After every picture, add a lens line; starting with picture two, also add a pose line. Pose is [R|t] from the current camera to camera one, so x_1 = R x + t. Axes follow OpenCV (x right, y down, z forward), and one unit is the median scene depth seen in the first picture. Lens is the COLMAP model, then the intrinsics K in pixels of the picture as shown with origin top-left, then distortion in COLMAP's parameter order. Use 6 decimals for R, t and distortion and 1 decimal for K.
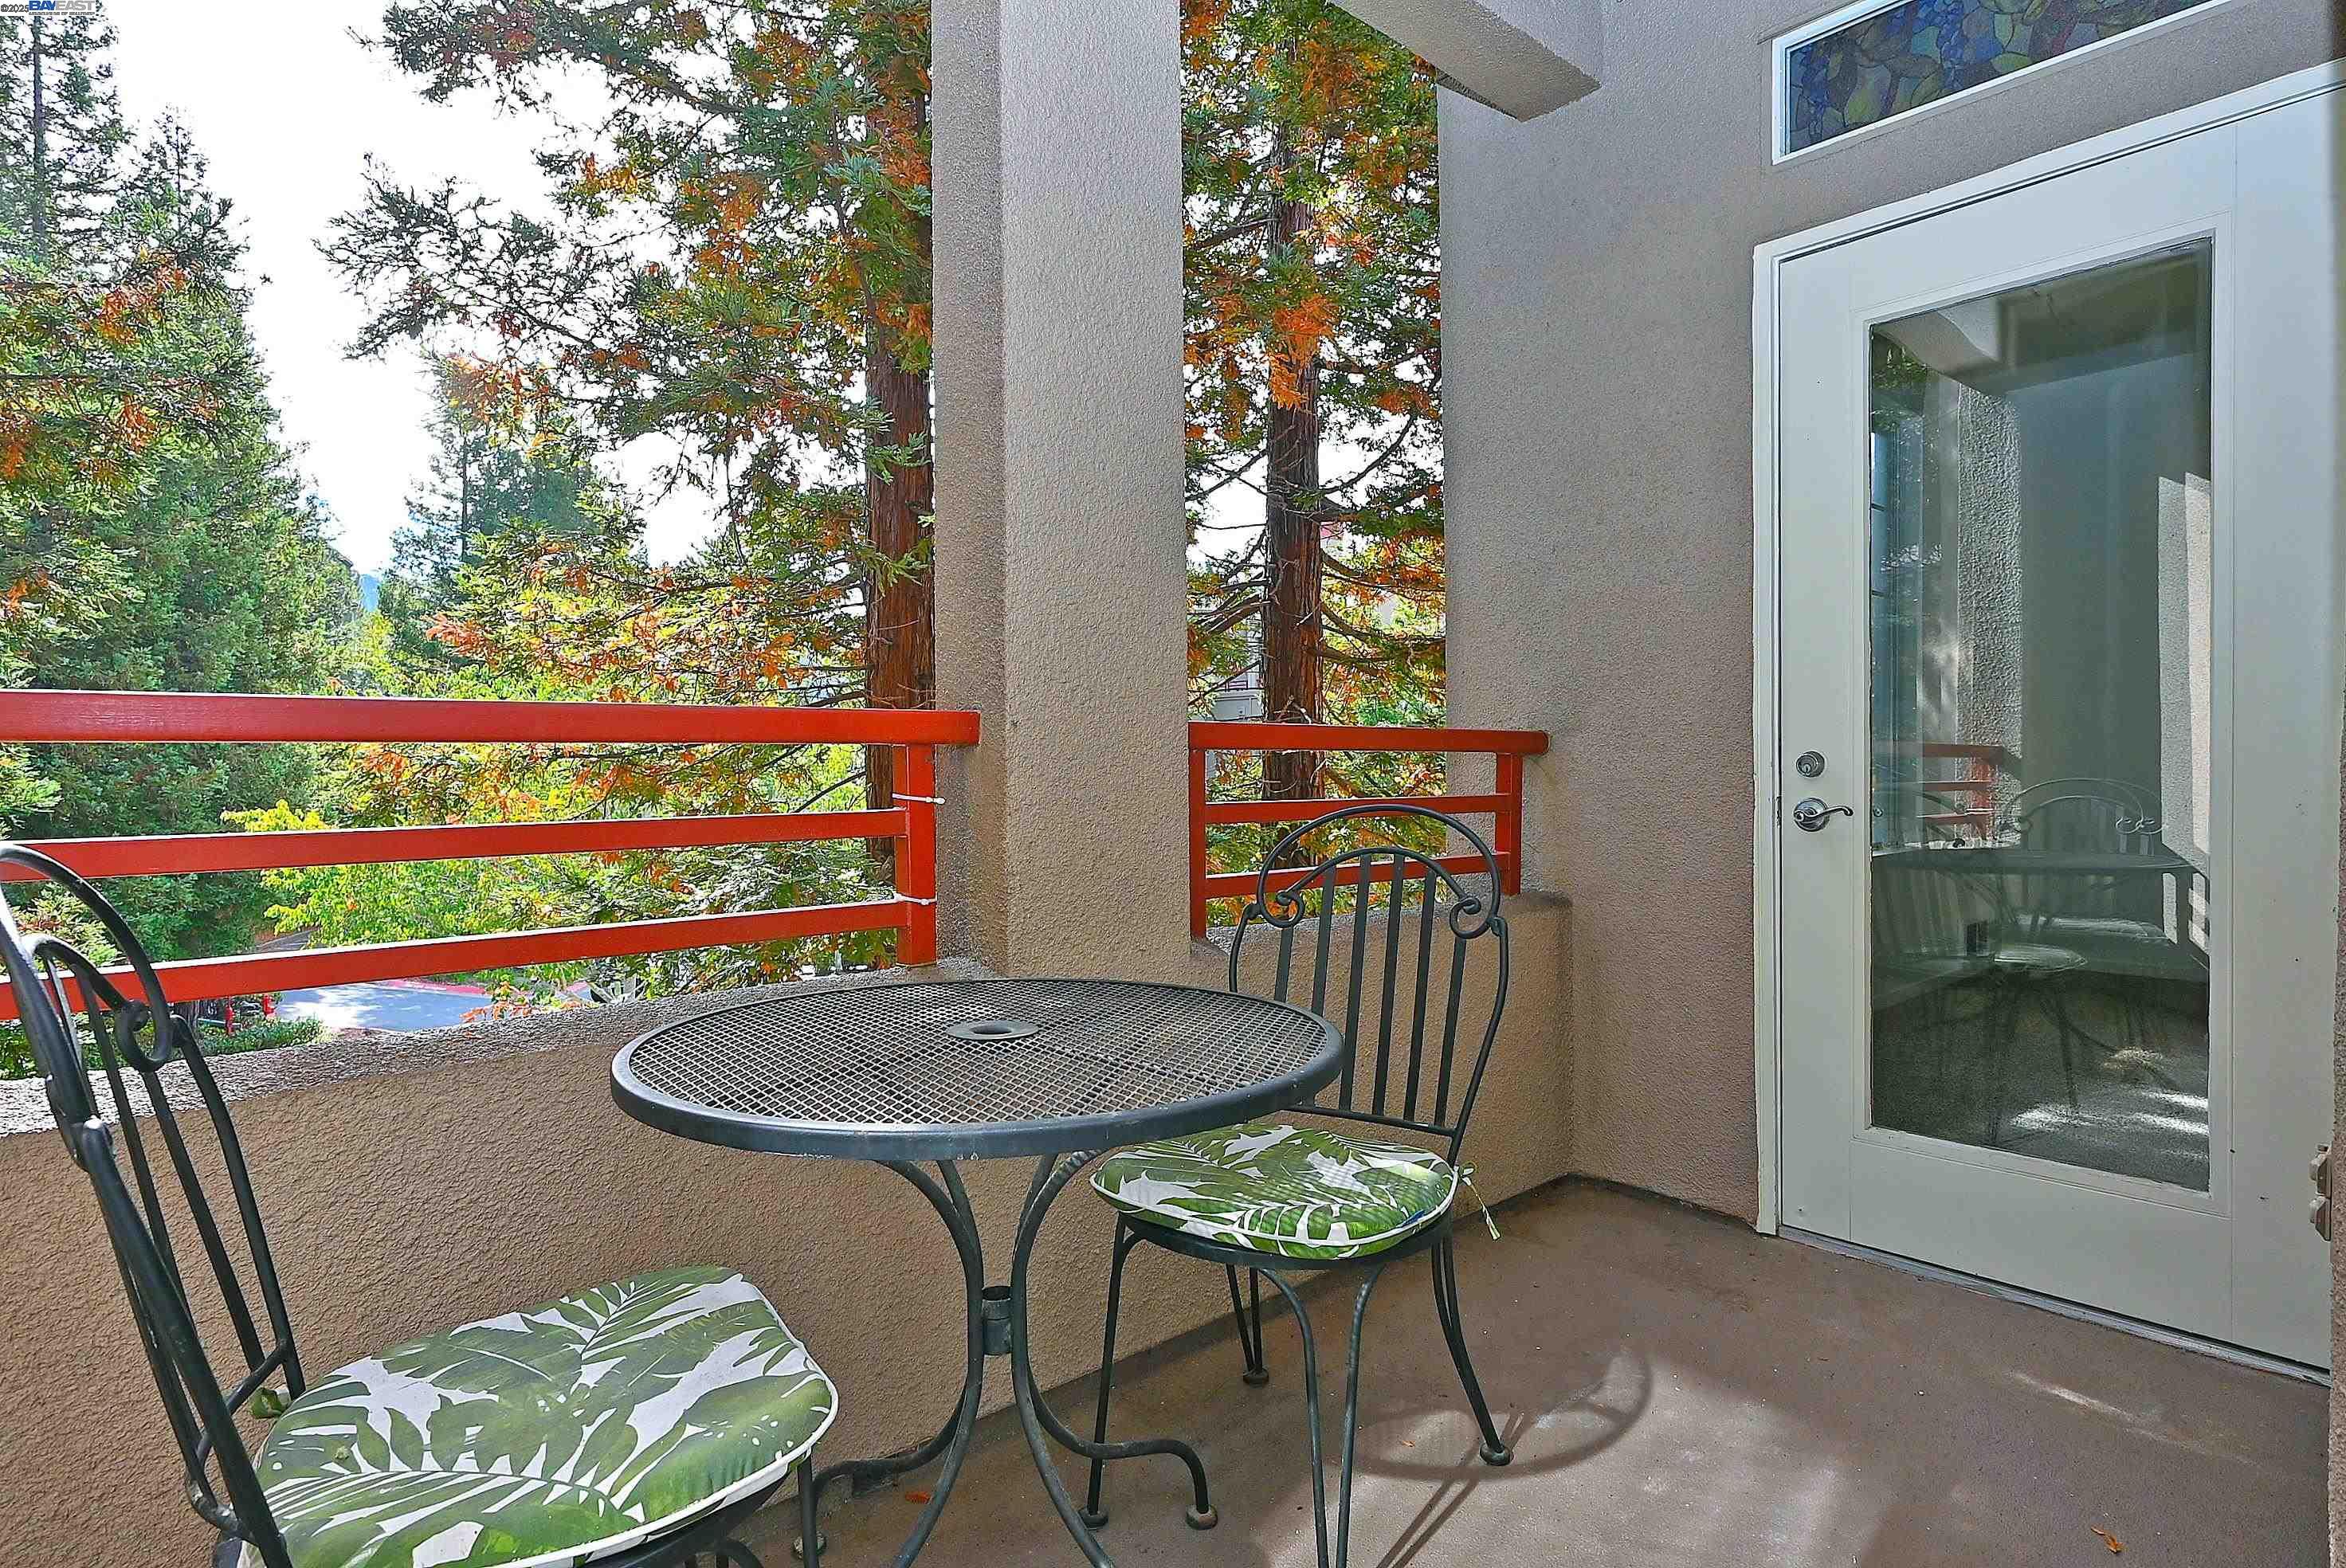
lens RADIAL K [[1219.8, 0, 1174.1], [0, 1219.8, 796.9], [0, 0, 1]] dist [-0.019309, 0.008274]
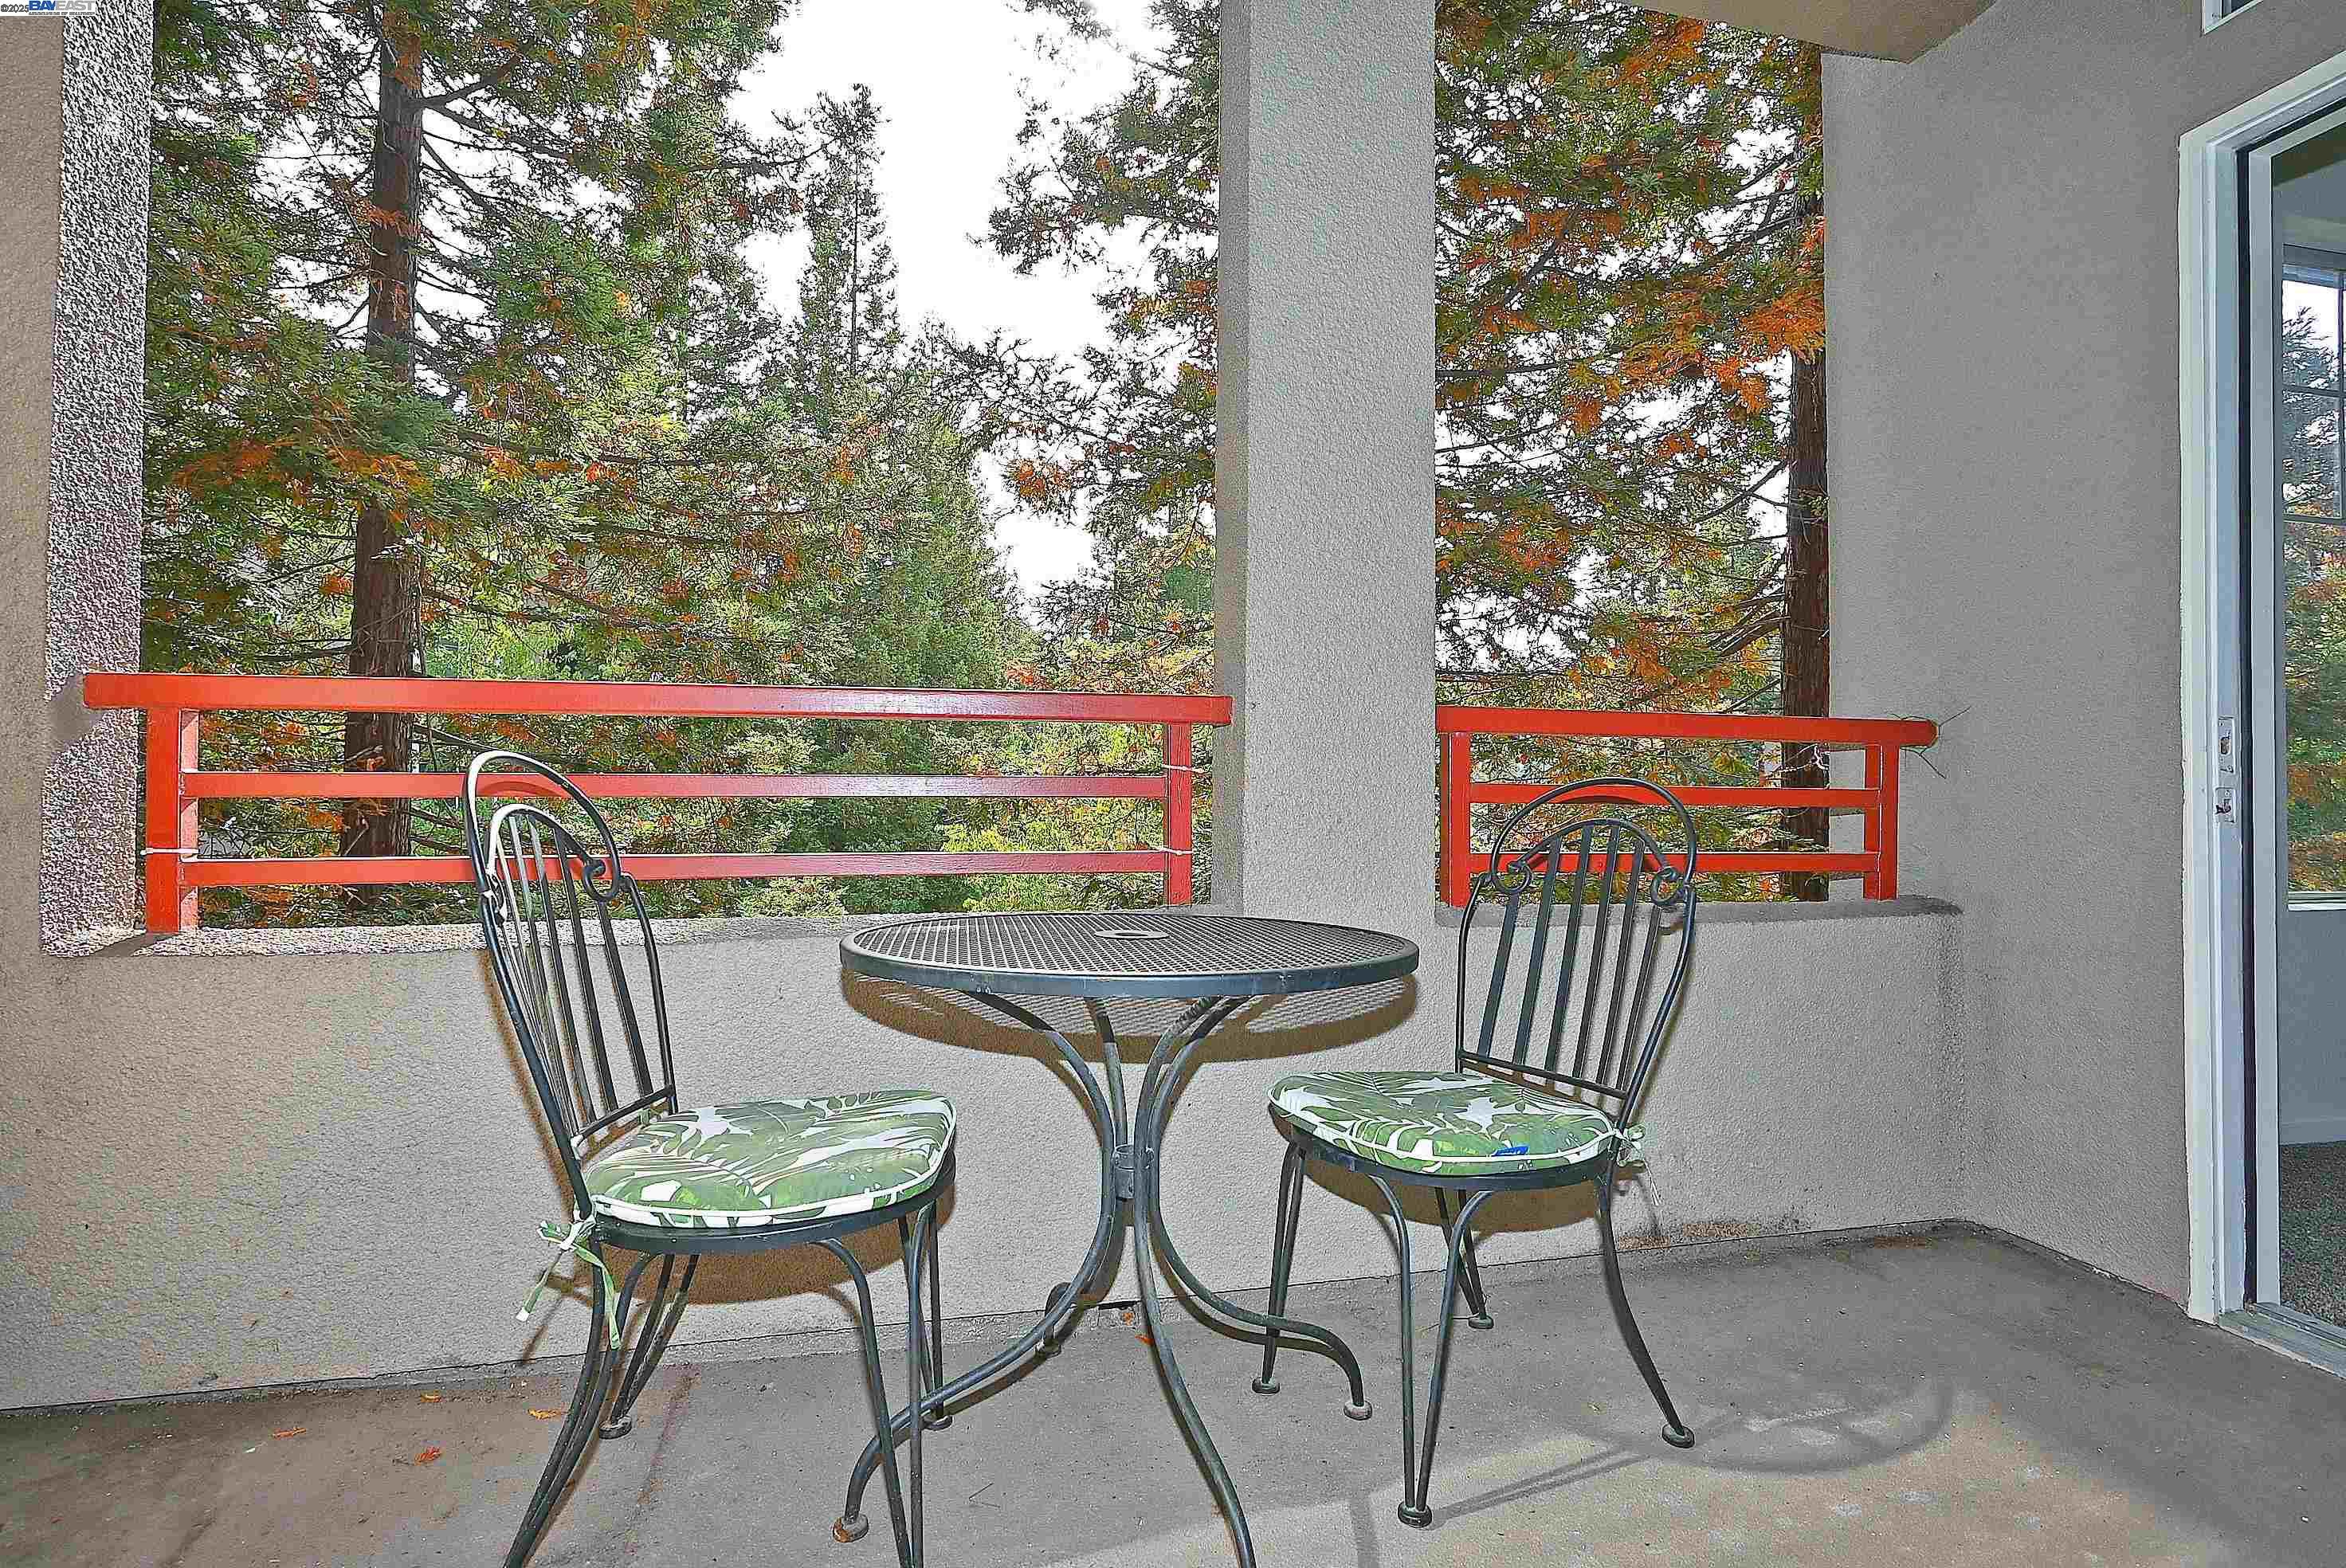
lens RADIAL K [[1145.4, 0, 1176.2], [0, 1145.4, 790.4], [0, 0, 1]] dist [-0.018493, 0.006762]
pose [[0.886409, 0.006681, -0.462854, 0.135750], [-0.022594, 0.999329, -0.028845, 0.024134], [0.462350, 0.036026, 0.885965, -0.006280]]
